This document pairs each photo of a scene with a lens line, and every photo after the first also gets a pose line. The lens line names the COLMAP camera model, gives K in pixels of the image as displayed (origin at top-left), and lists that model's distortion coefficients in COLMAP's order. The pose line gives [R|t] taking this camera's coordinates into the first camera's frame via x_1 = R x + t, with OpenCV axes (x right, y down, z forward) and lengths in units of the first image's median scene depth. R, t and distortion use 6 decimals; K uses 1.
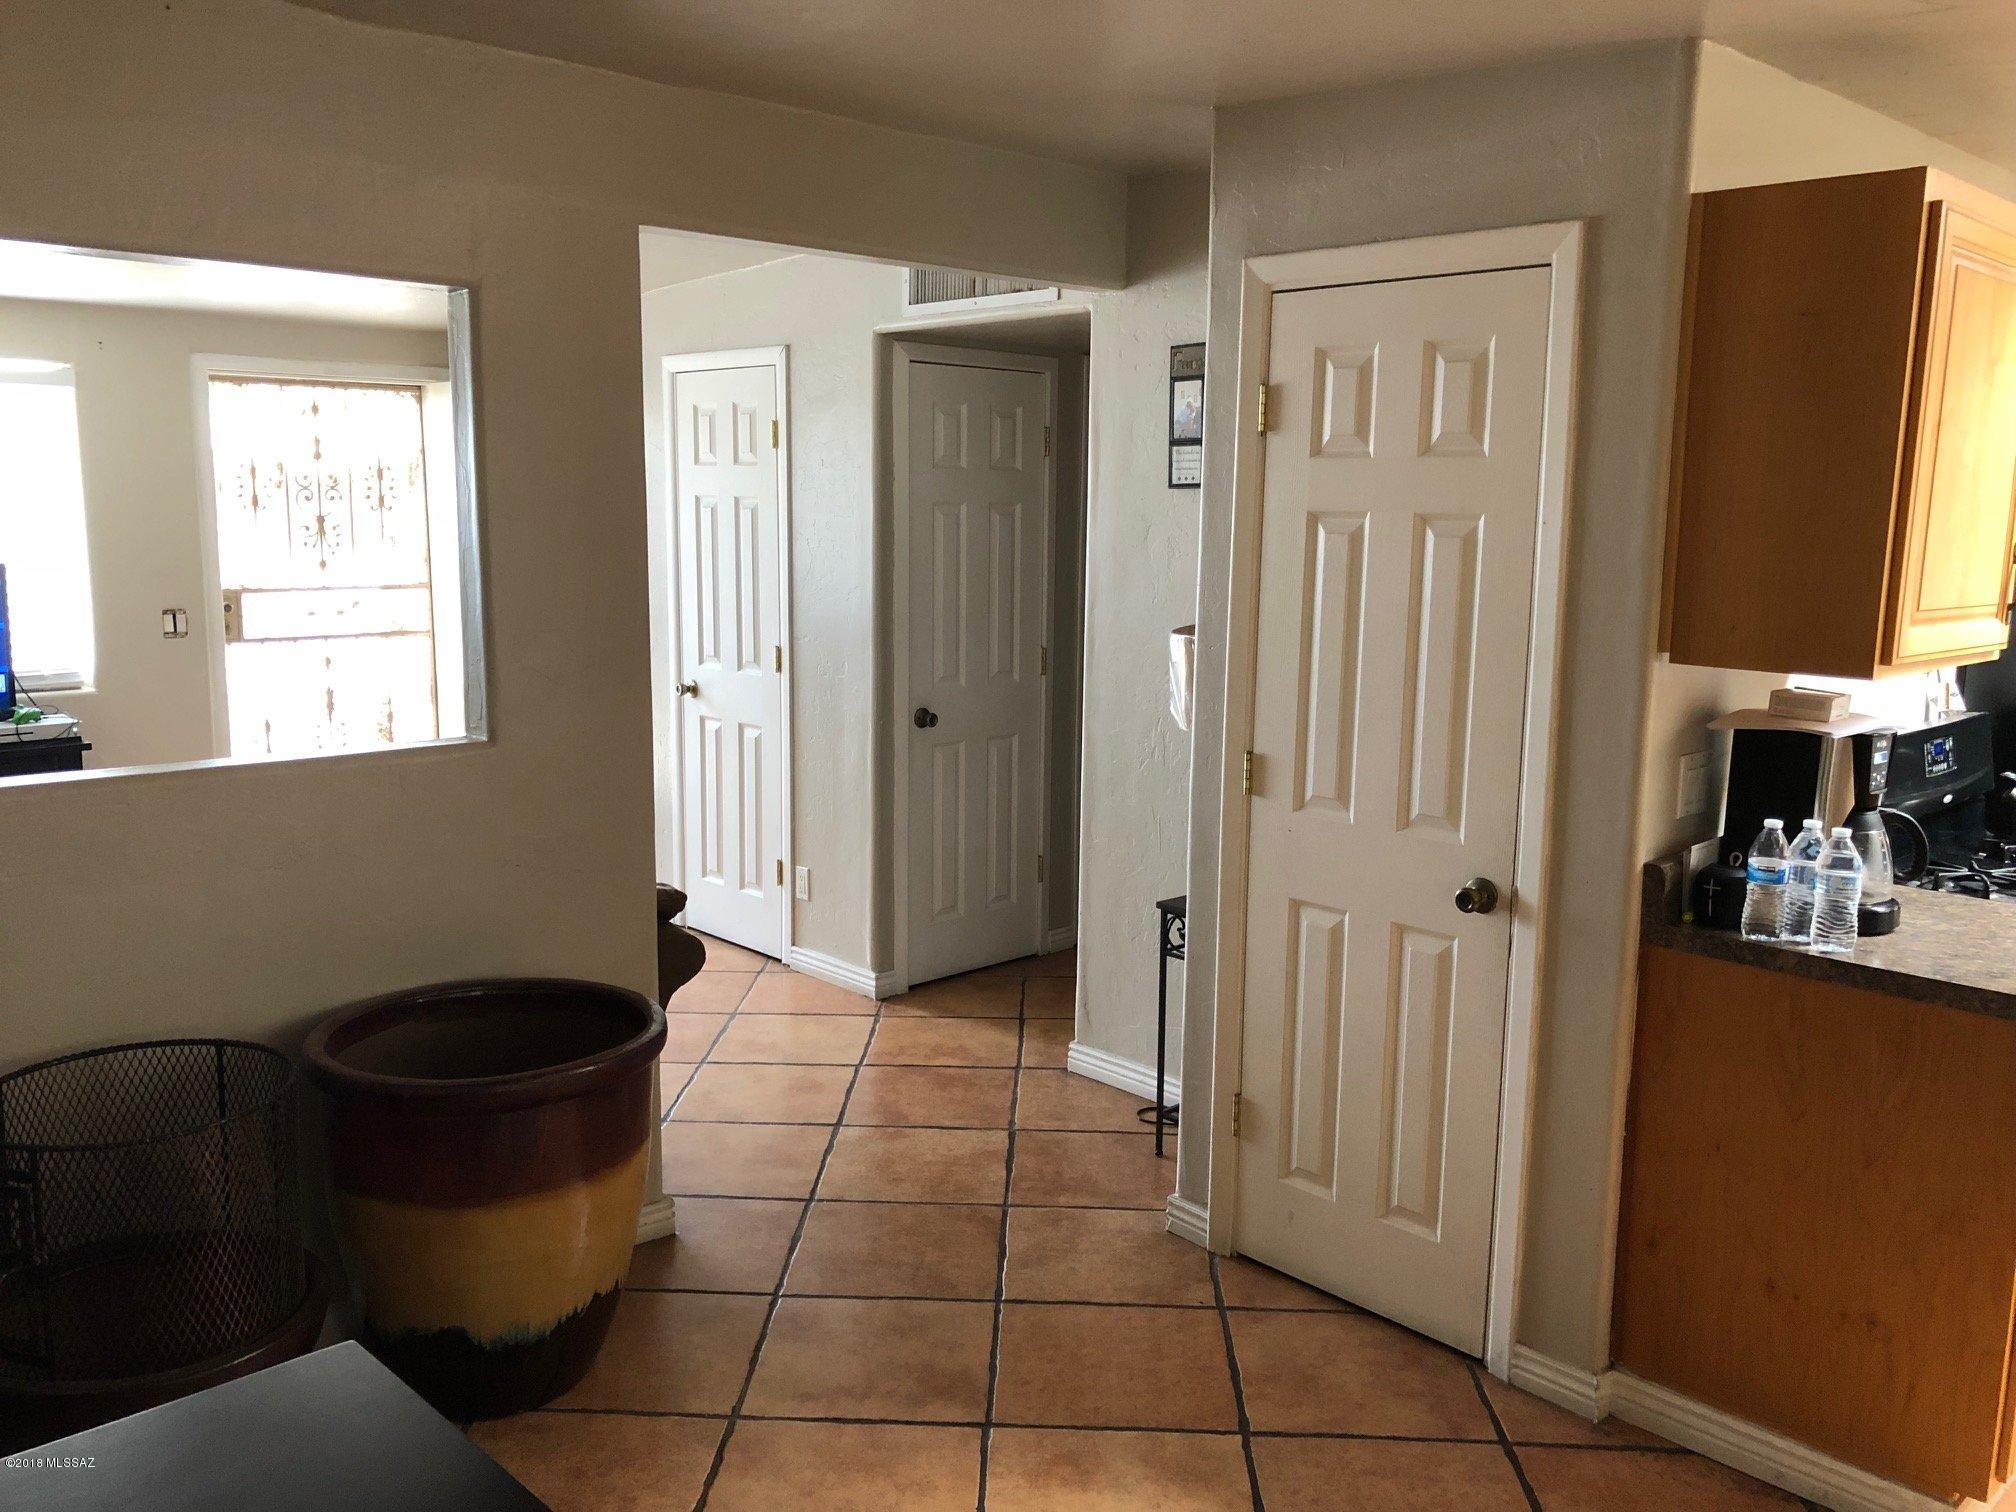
lens RADIAL K [[1677.1, 0, 1001.9], [0, 1677.1, 753.4], [0, 0, 1]] dist [-0.009159, 0.049779]
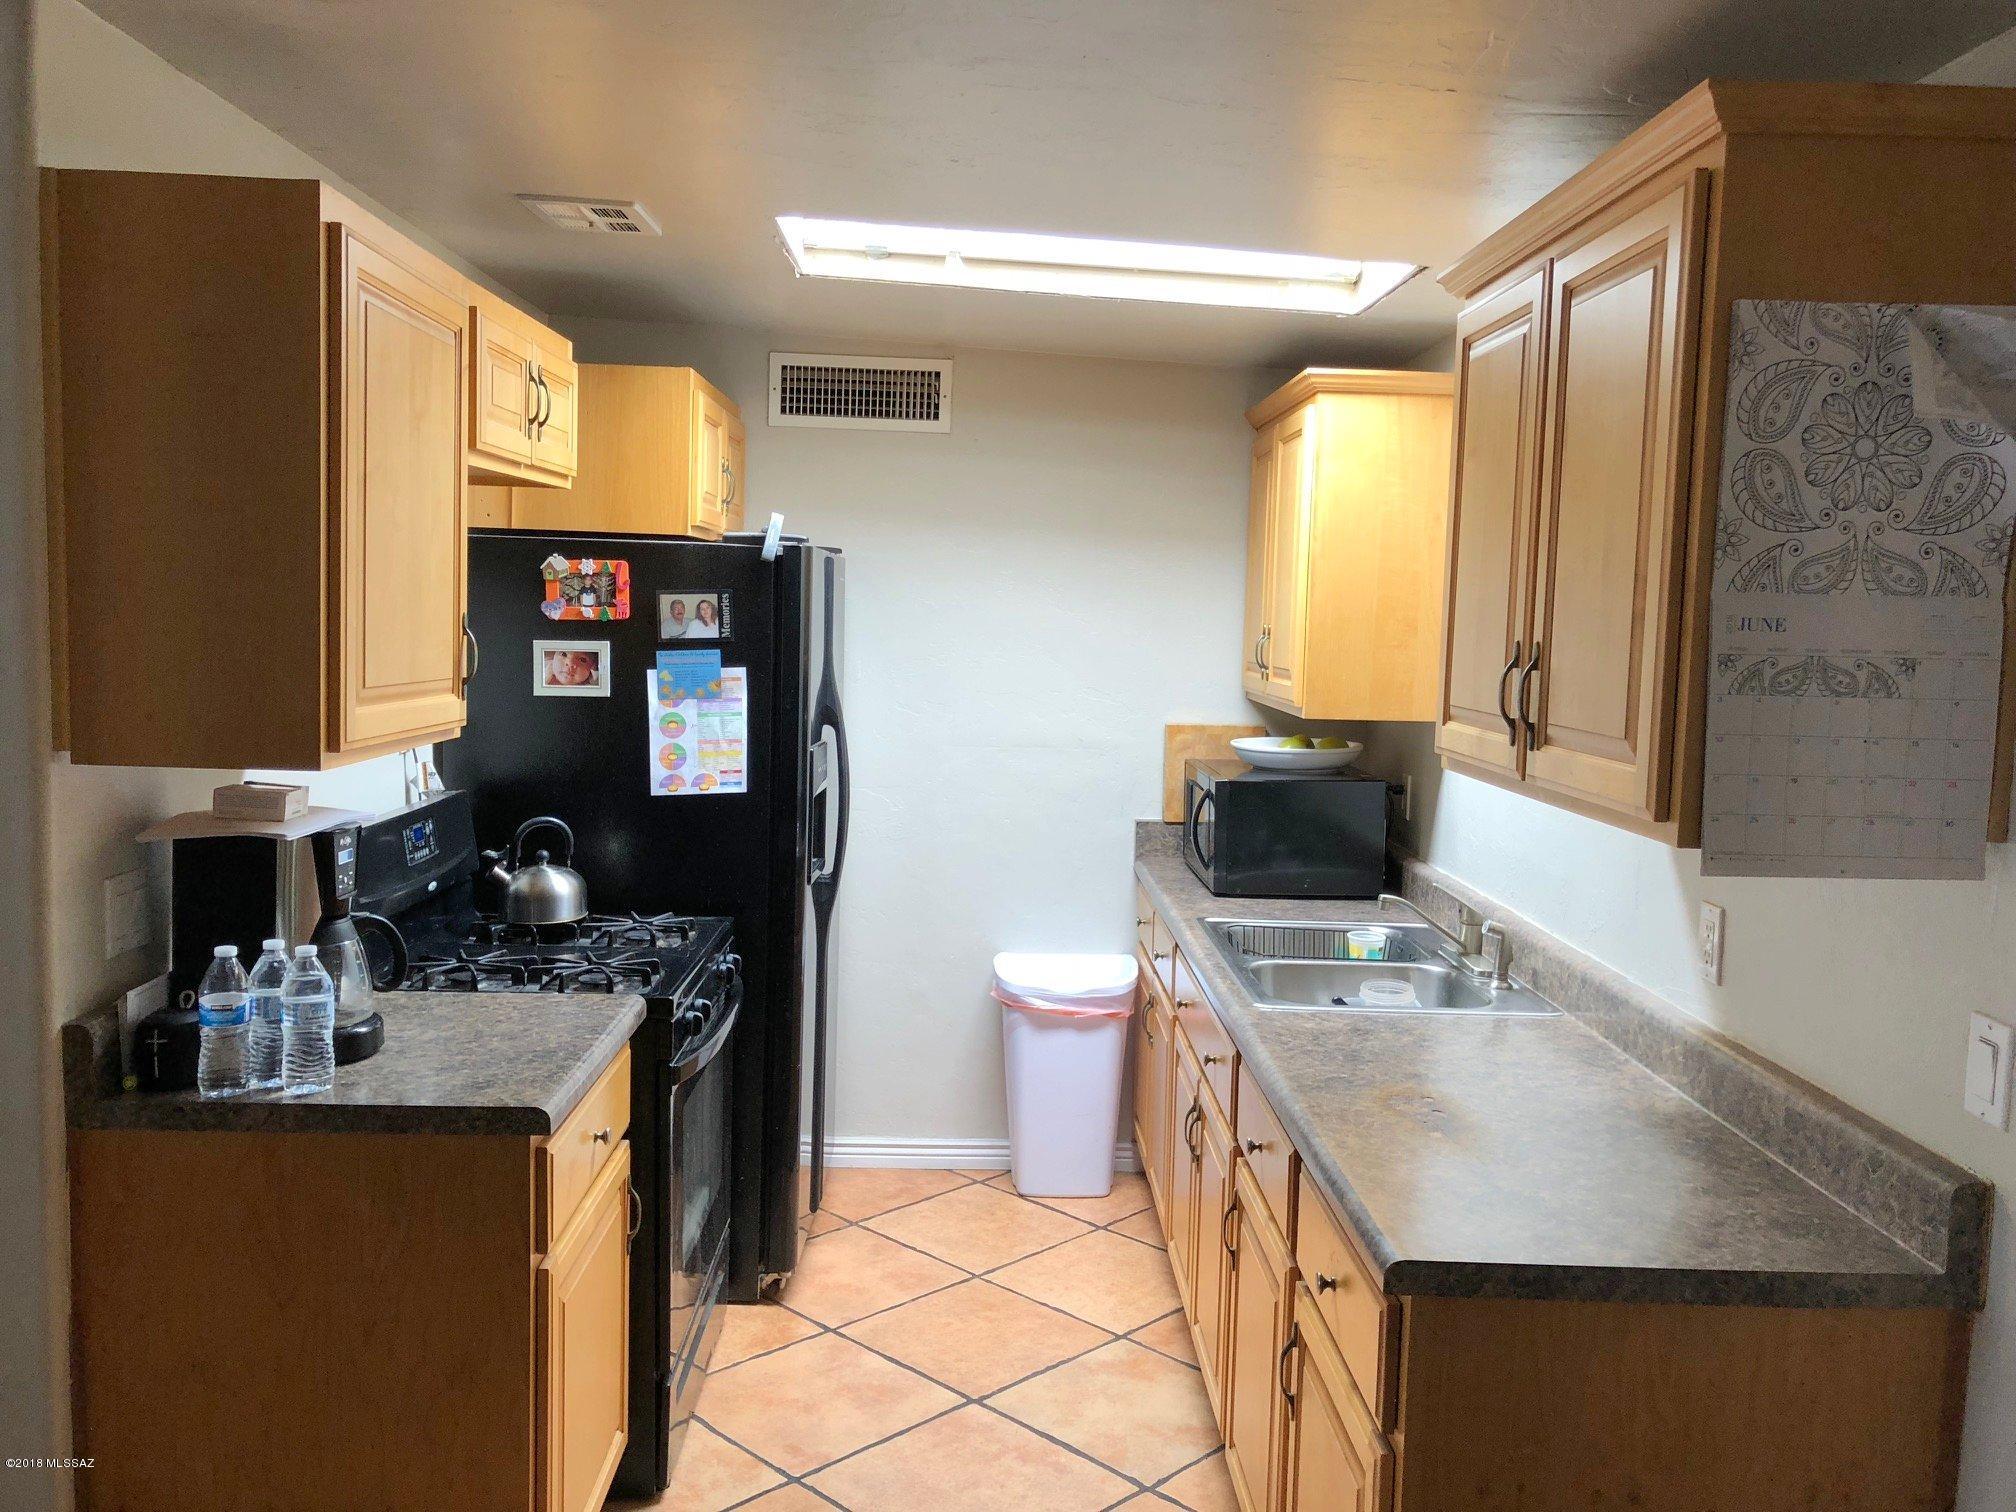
lens RADIAL K [[1677.1, 0, 1001.9], [0, 1677.1, 753.4], [0, 0, 1]] dist [-0.009159, 0.049779]
pose [[0.677449, -0.059958, 0.733122, 0.118834], [0.095792, 0.995376, -0.007110, -0.011968], [-0.729306, 0.075044, 0.680060, 0.154749]]
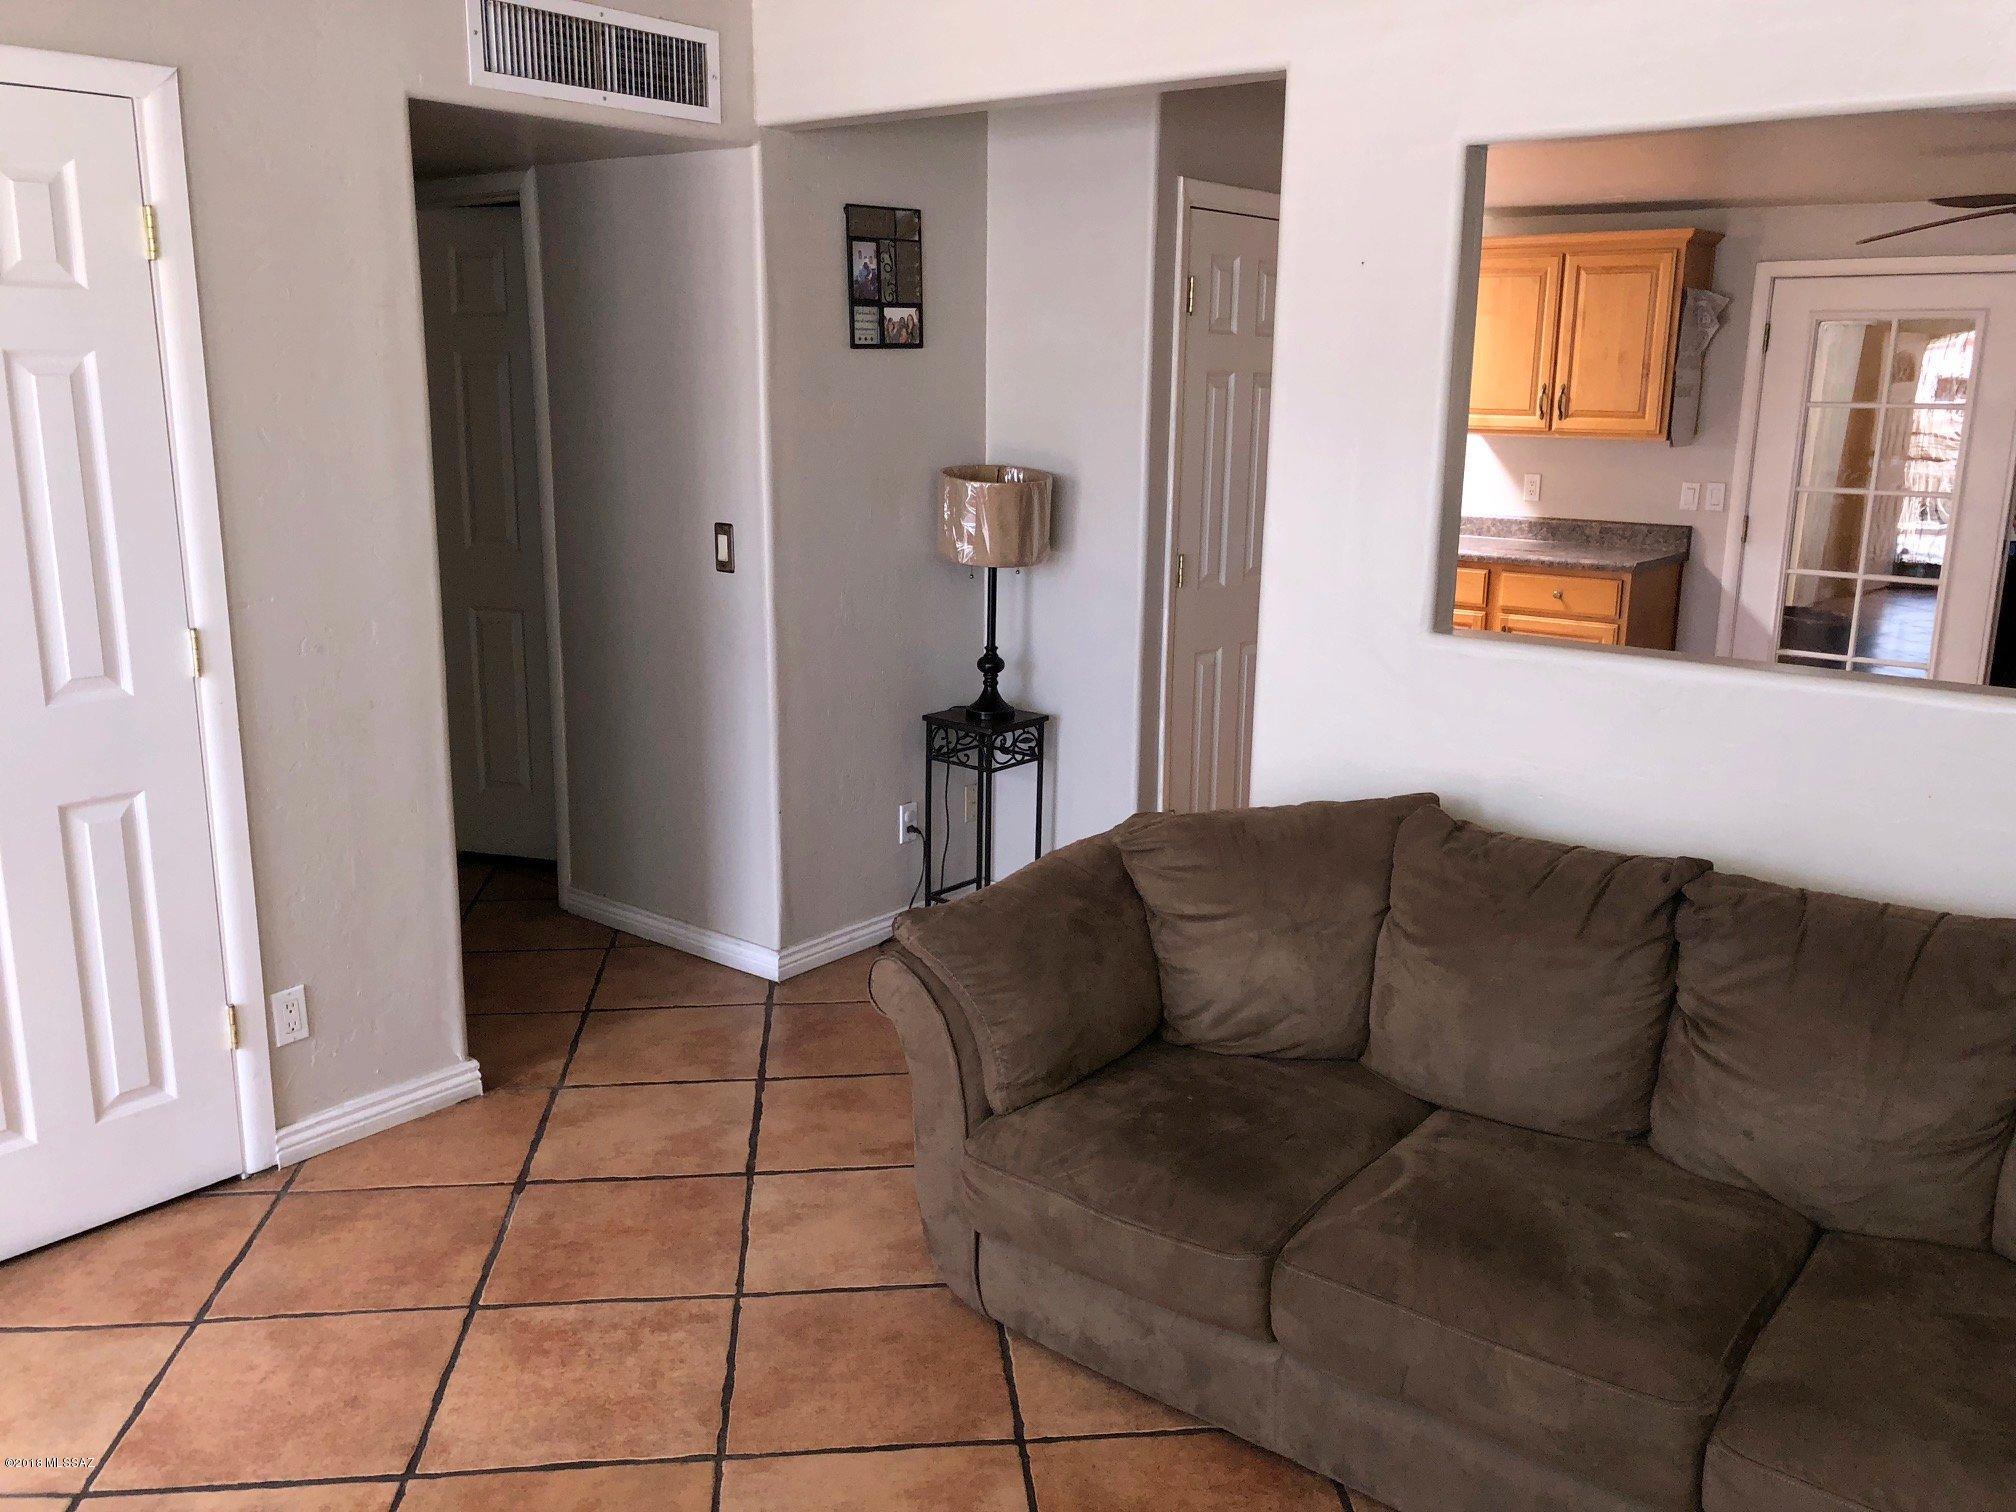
lens RADIAL K [[1677.1, 0, 1001.9], [0, 1677.1, 753.4], [0, 0, 1]] dist [-0.009159, 0.049779]
pose [[-0.148957, -0.233384, 0.960908, -1.431969], [0.139177, 0.957127, 0.254041, -0.259057], [-0.979000, 0.171578, -0.110090, 1.634882]]
